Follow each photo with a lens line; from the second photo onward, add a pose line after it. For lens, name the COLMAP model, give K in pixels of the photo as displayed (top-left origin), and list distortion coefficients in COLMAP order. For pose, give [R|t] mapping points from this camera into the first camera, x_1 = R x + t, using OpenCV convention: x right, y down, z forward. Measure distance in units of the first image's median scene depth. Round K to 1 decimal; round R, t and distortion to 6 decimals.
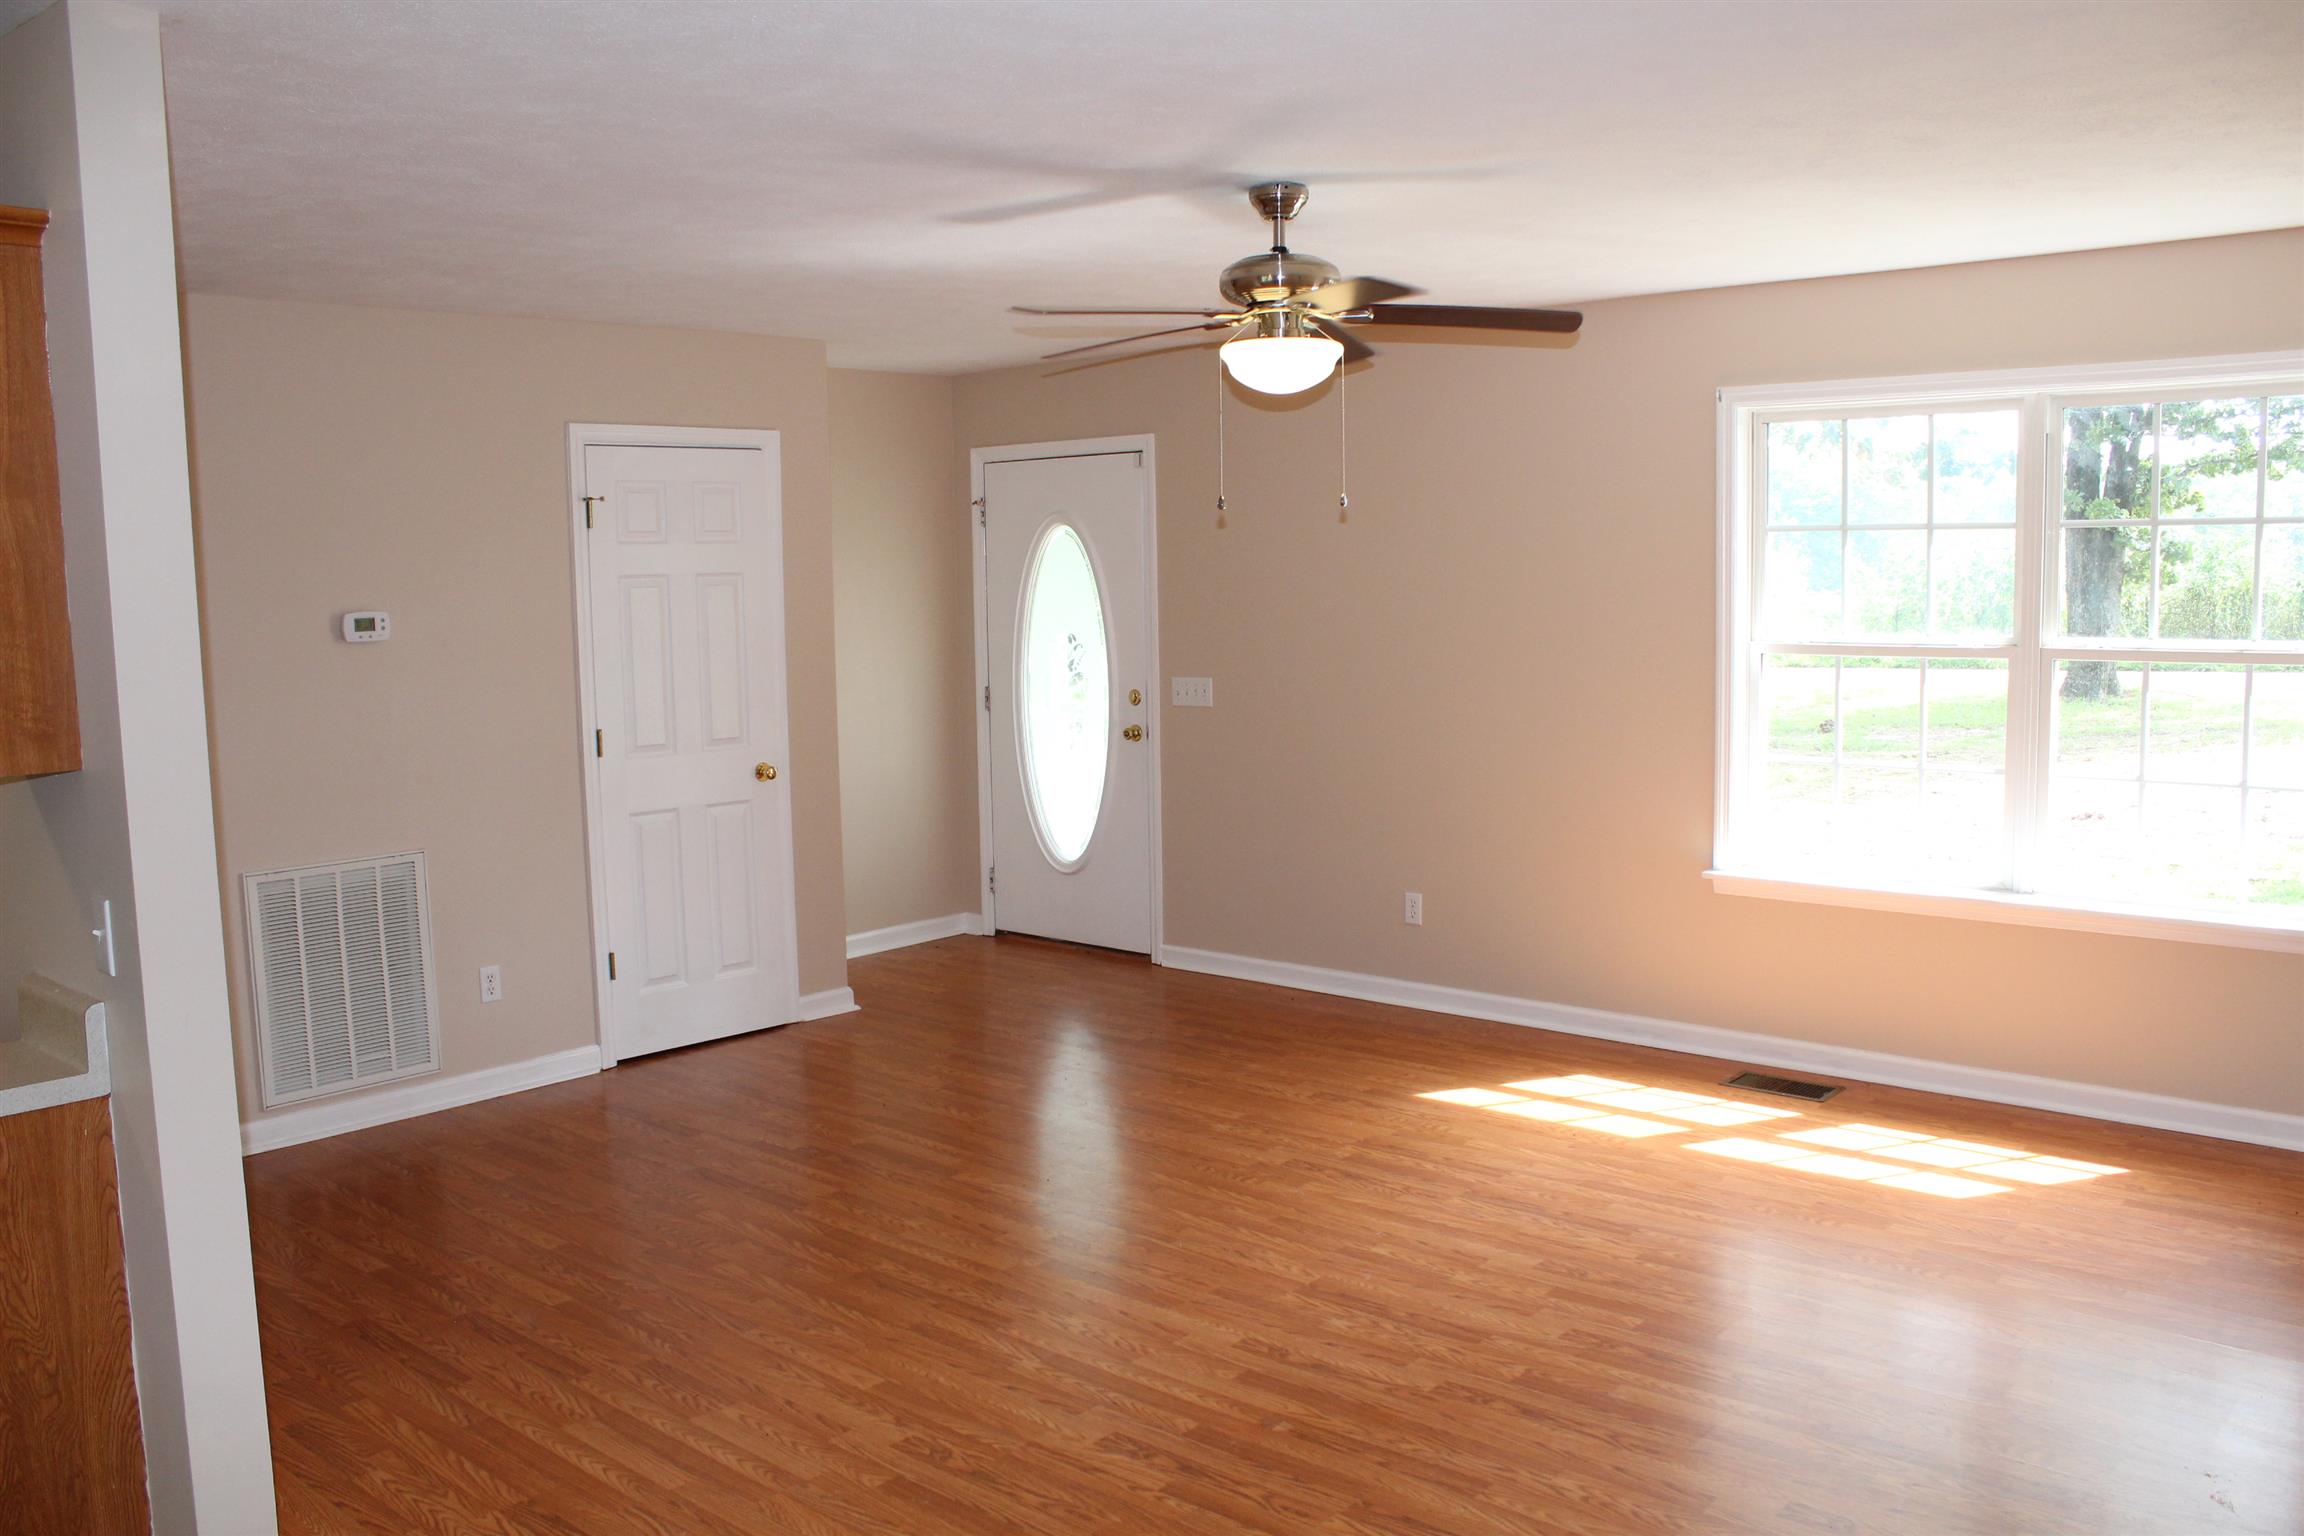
lens RADIAL K [[1892.7, 0, 1152.0], [0, 1892.7, 768.0], [0, 0, 1]] dist [-0.160072, 0.131193]
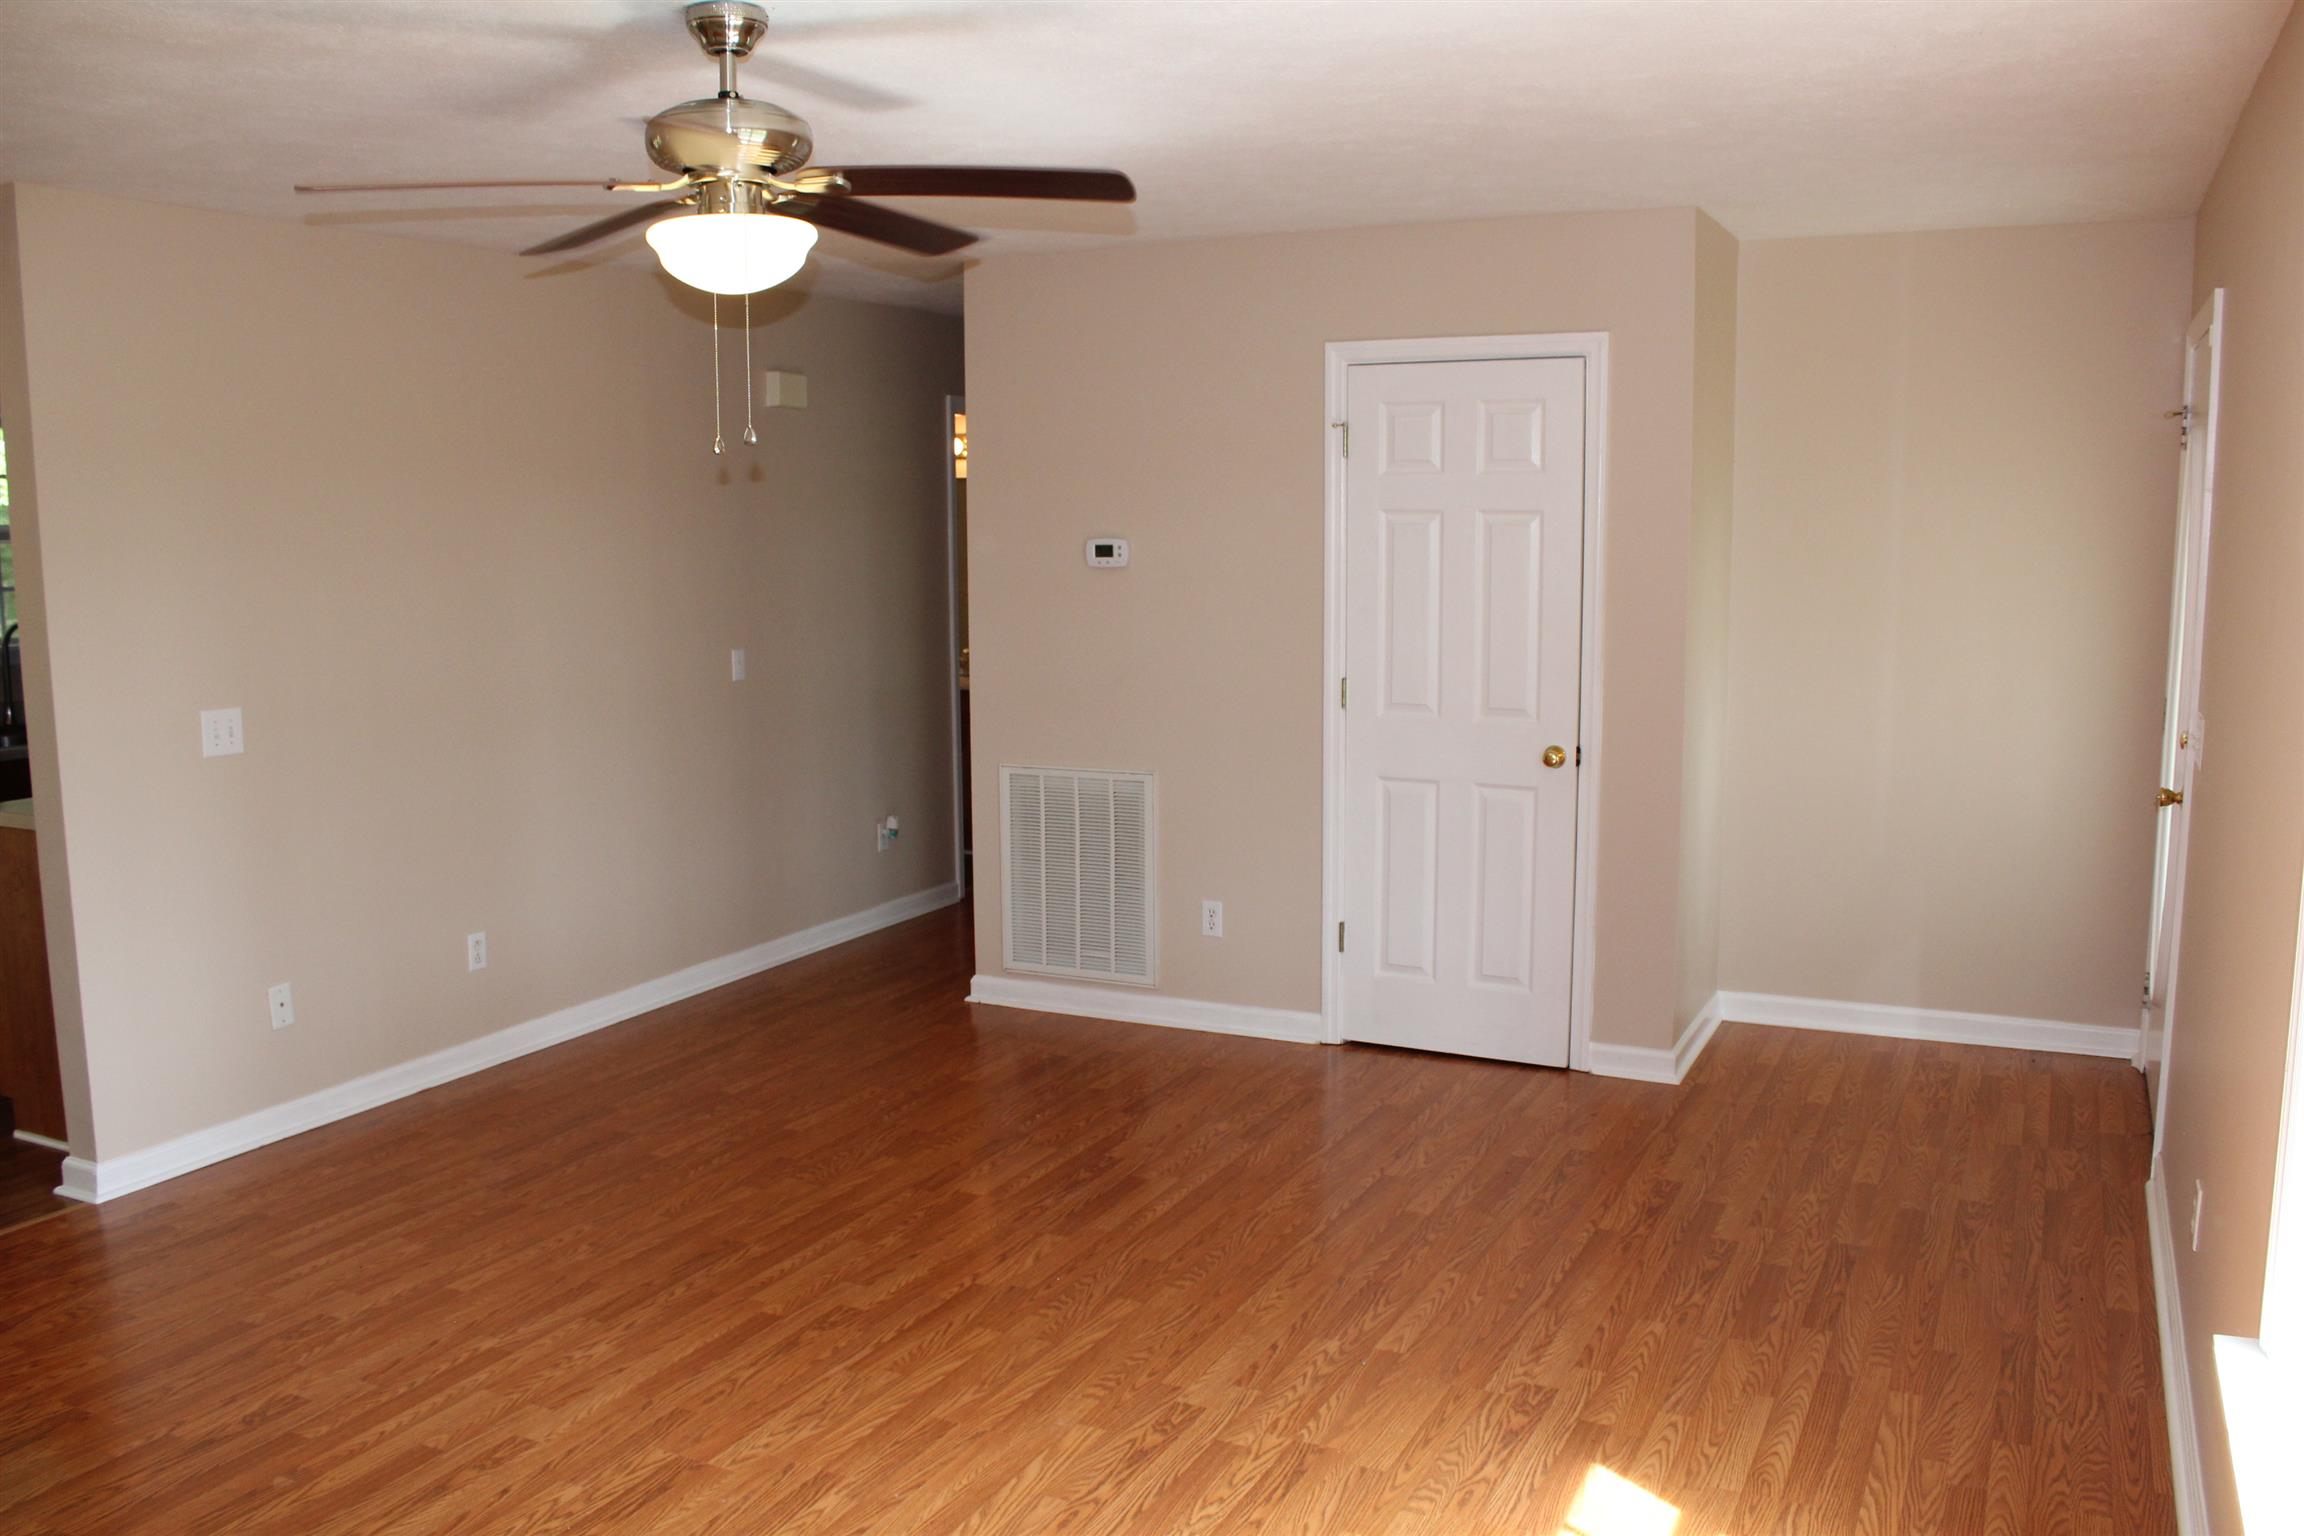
lens RADIAL K [[1892.7, 0, 1152.0], [0, 1892.7, 768.0], [0, 0, 1]] dist [-0.160072, 0.131193]
pose [[0.259582, 0.147871, -0.954333, 0.777604], [-0.098966, 0.987078, 0.126025, -0.115726], [0.960637, 0.061732, 0.270862, 0.910943]]
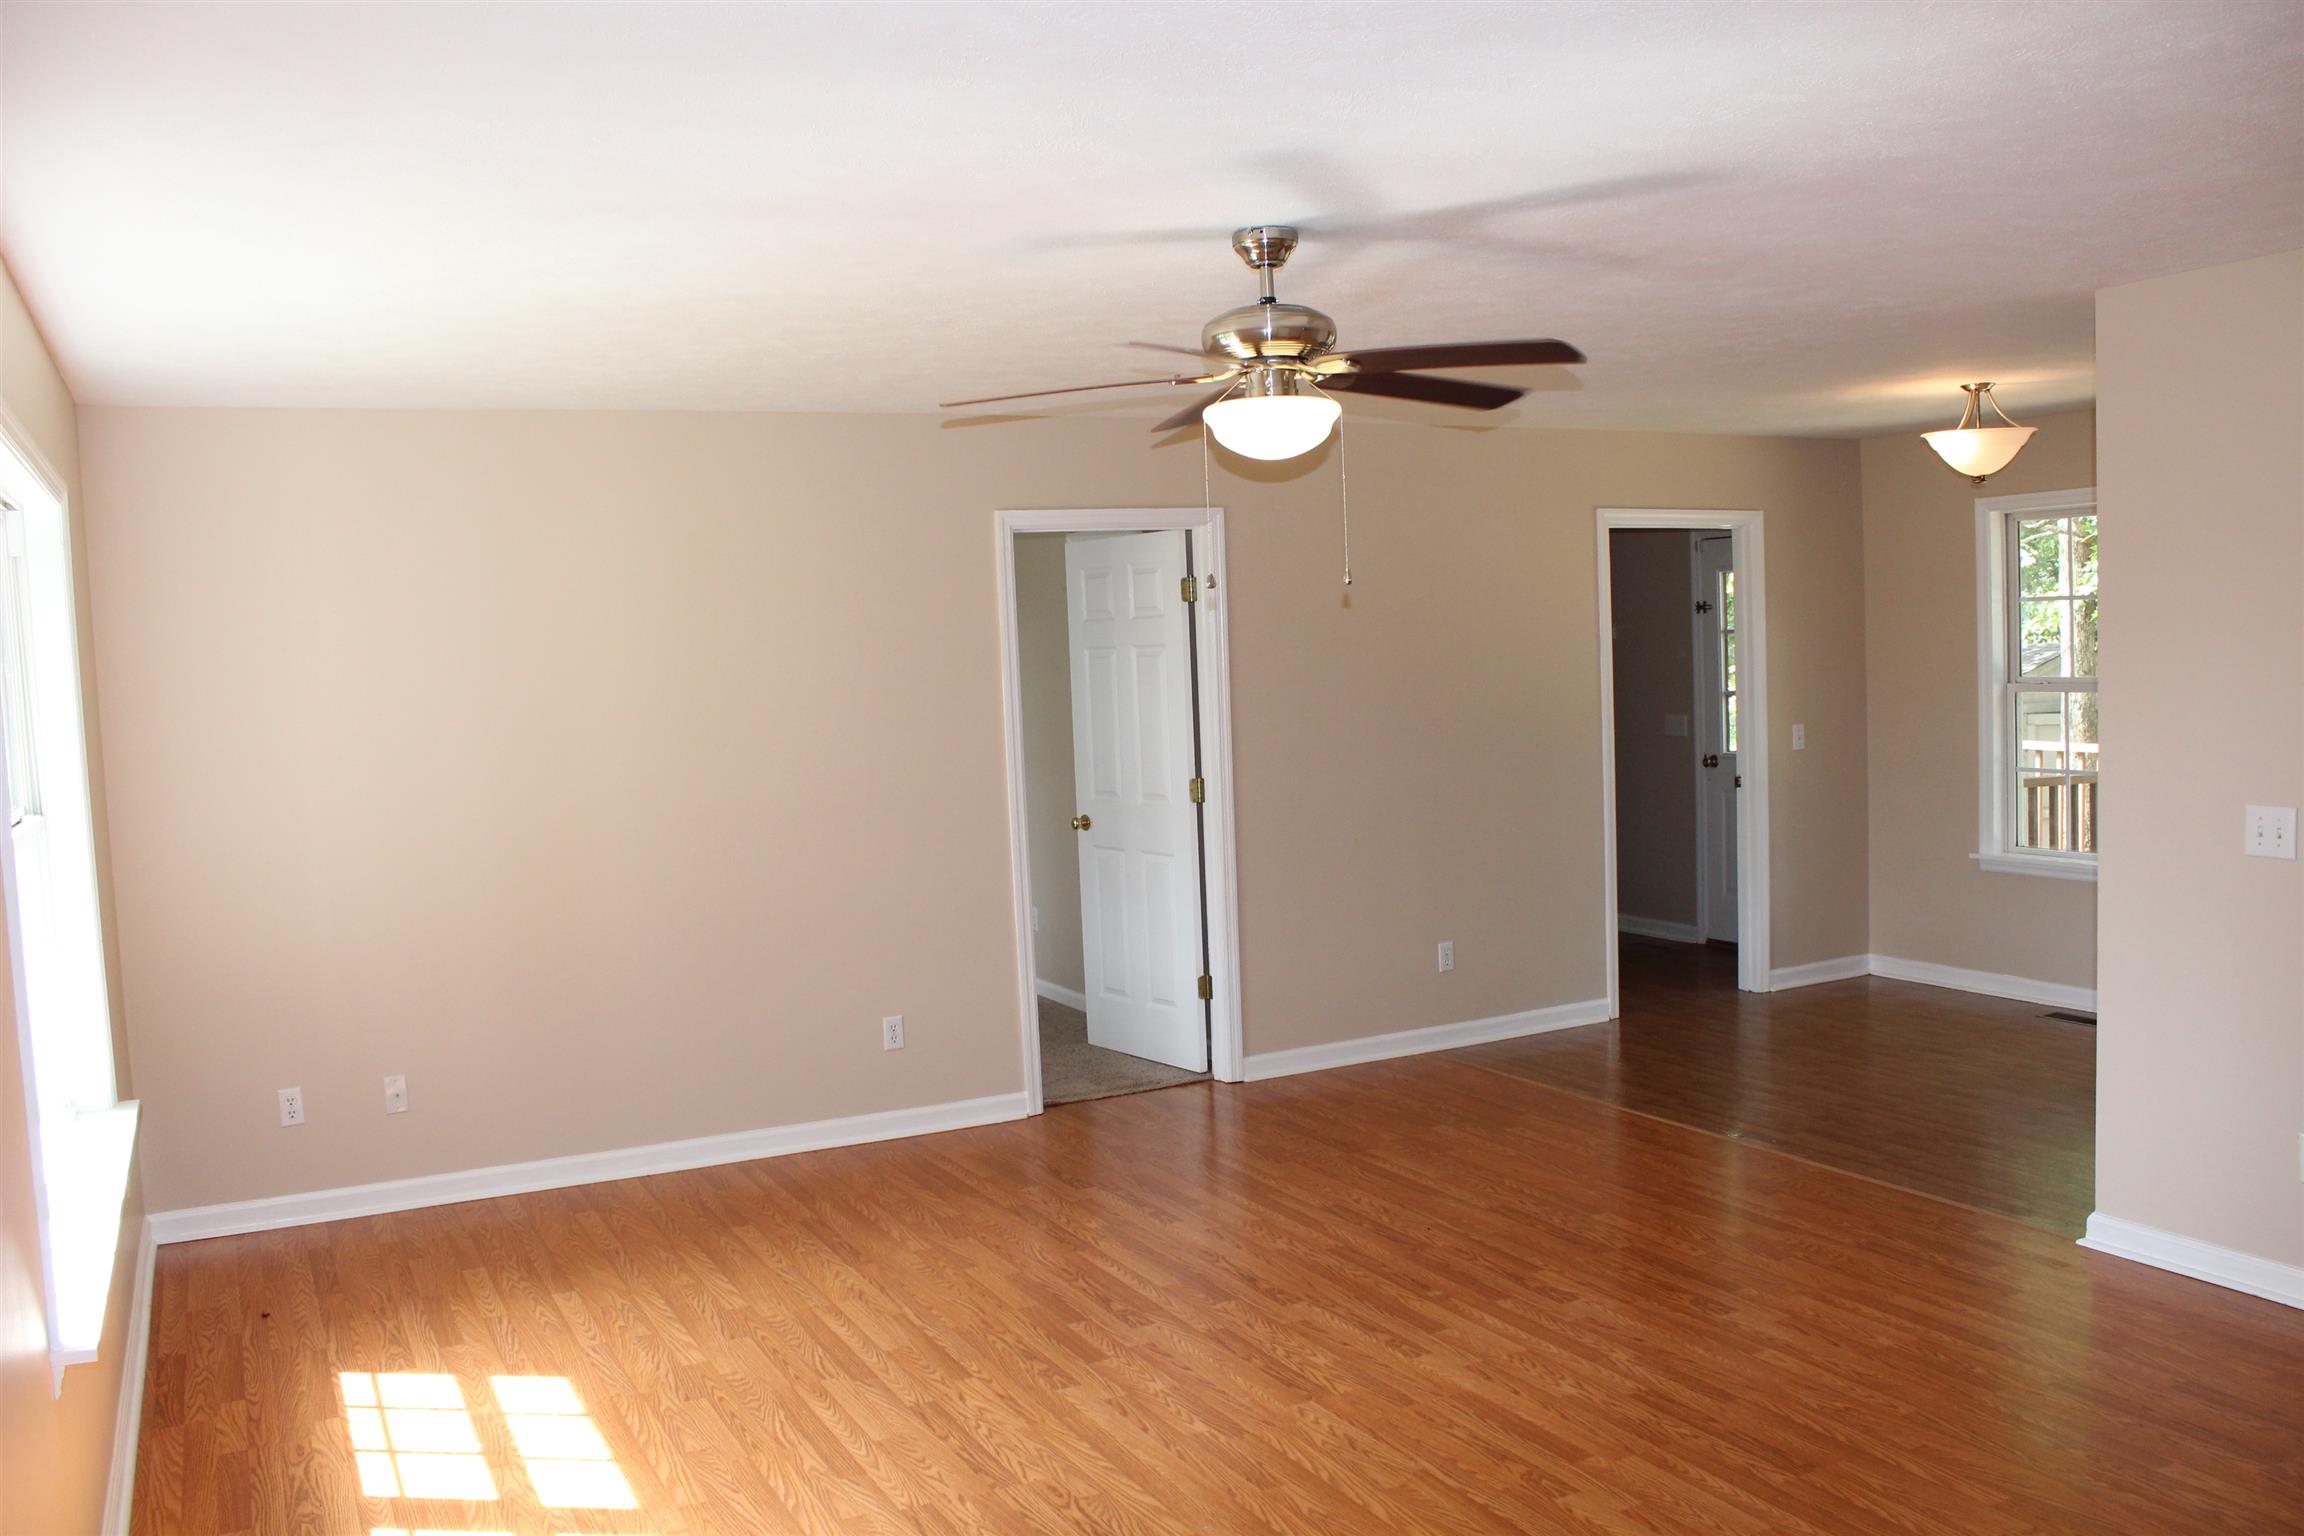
lens RADIAL K [[1892.7, 0, 1152.0], [0, 1892.7, 768.0], [0, 0, 1]] dist [-0.160072, 0.131193]
pose [[-0.931177, 0.033157, 0.363056, -0.186802], [0.096958, 0.982514, 0.158950, -0.190687], [-0.351438, 0.183212, -0.918109, 1.758062]]
